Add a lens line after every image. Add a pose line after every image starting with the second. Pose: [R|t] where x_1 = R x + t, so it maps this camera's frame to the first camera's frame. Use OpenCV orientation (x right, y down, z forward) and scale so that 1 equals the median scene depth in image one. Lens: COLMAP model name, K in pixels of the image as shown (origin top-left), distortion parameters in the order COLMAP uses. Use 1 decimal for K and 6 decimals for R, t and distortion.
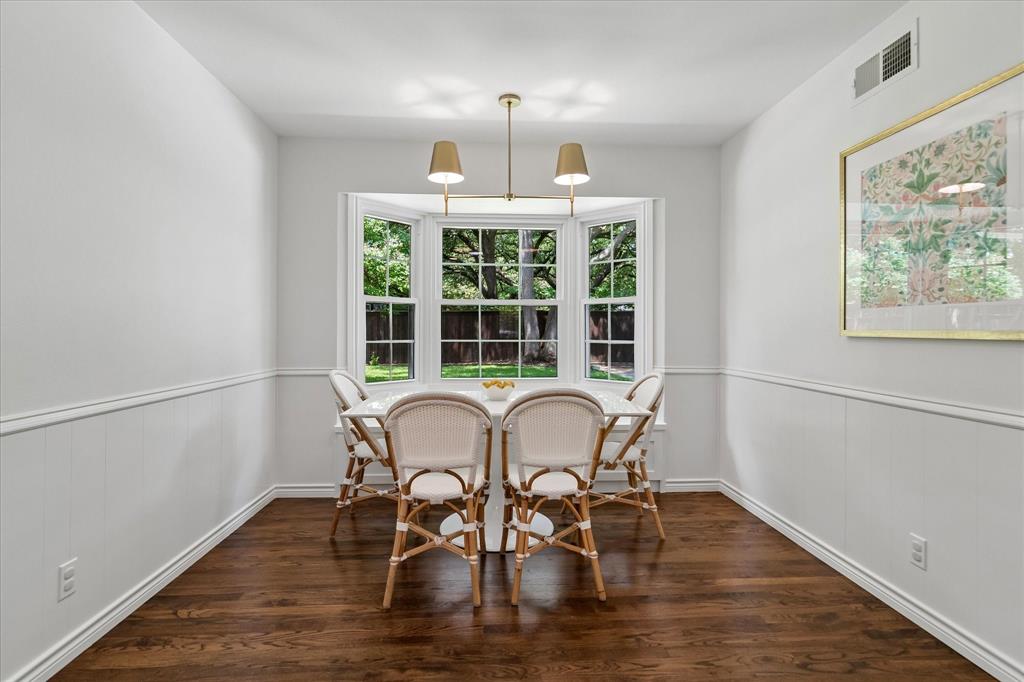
lens RADIAL K [[499.9, 0, 520.3], [0, 499.9, 331.7], [0, 0, 1]] dist [-0.002525, 0.001038]
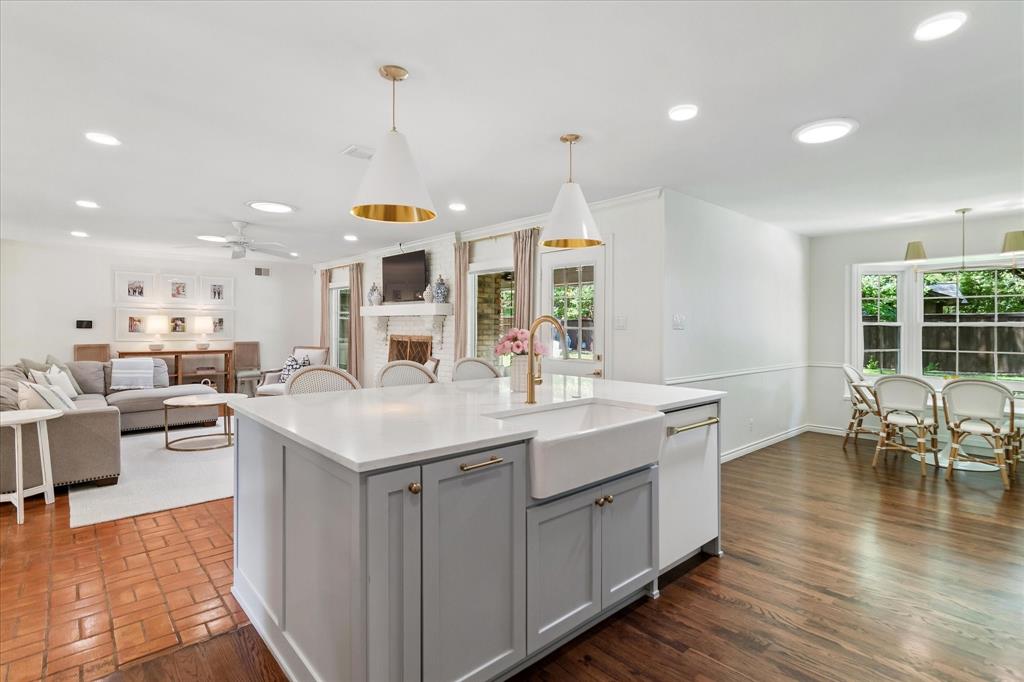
lens RADIAL K [[499.9, 0, 520.3], [0, 499.9, 331.7], [0, 0, 1]] dist [-0.002525, 0.001038]
pose [[0.620632, 0.002079, -0.784100, 0.373198], [-0.004596, 0.999989, -0.000987, -0.042796], [0.784089, 0.004217, 0.620634, -1.218359]]
